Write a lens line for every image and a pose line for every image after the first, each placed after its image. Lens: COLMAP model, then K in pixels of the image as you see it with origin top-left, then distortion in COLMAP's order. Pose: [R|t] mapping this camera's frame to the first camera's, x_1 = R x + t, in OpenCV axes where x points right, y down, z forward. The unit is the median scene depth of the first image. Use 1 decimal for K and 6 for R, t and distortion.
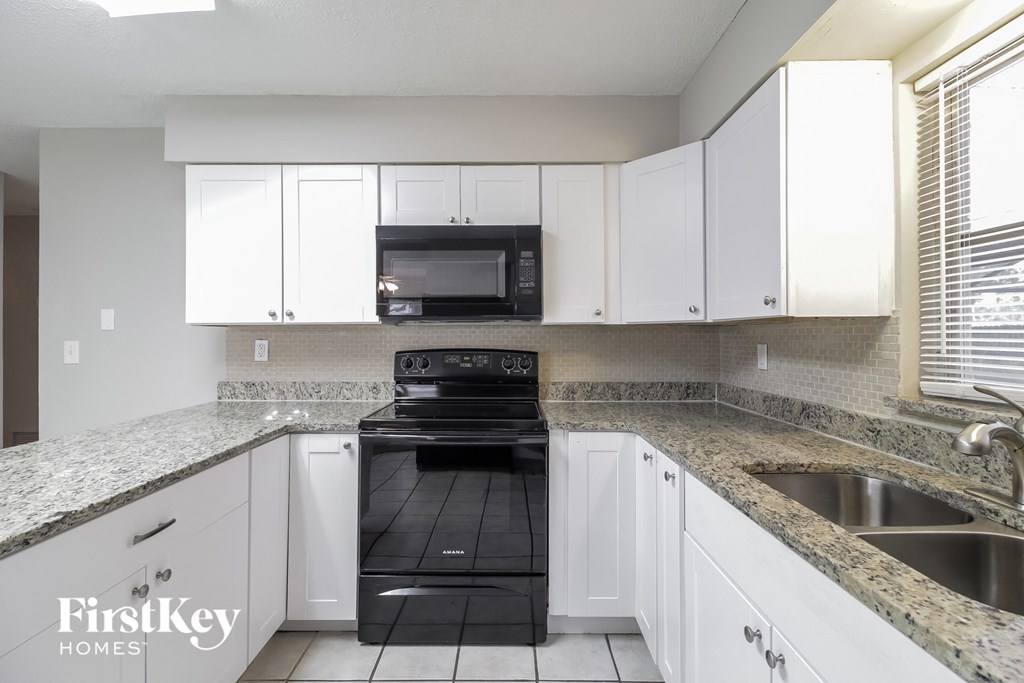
lens RADIAL K [[472.6, 0, 509.9], [0, 472.6, 333.3], [0, 0, 1]] dist [0.005390, -0.000273]
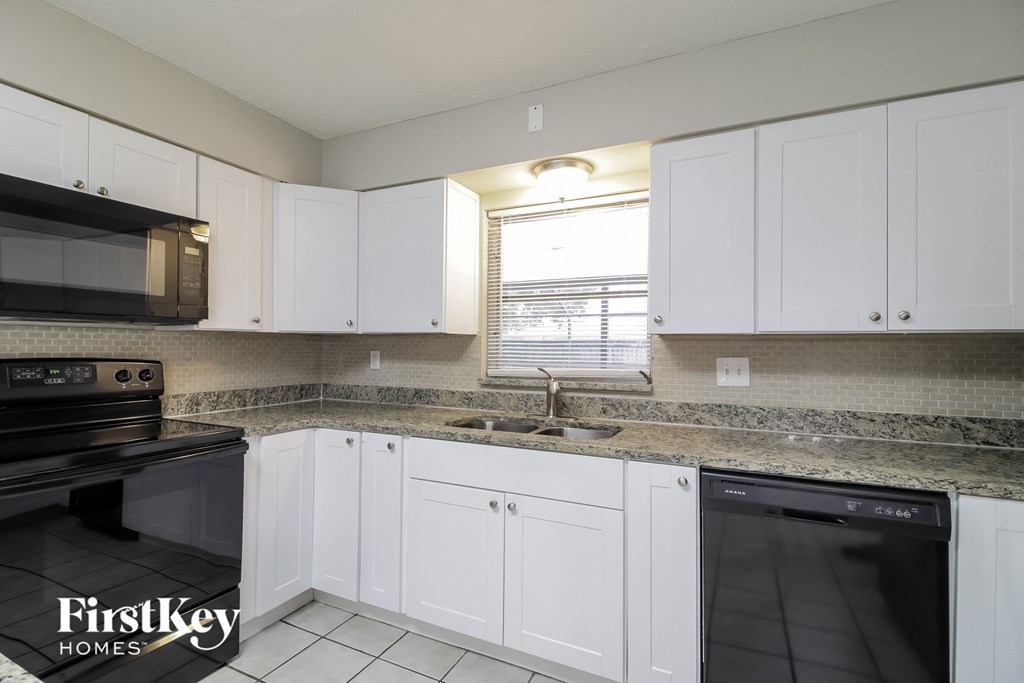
lens RADIAL K [[472.6, 0, 512.2], [0, 472.6, 346.0], [0, 0, 1]] dist [0.005390, -0.000273]
pose [[0.426348, 0.007101, 0.904531, -0.567115], [-0.014472, 0.999895, -0.001028, 0.005245], [-0.904443, -0.012652, 0.426406, 0.071373]]
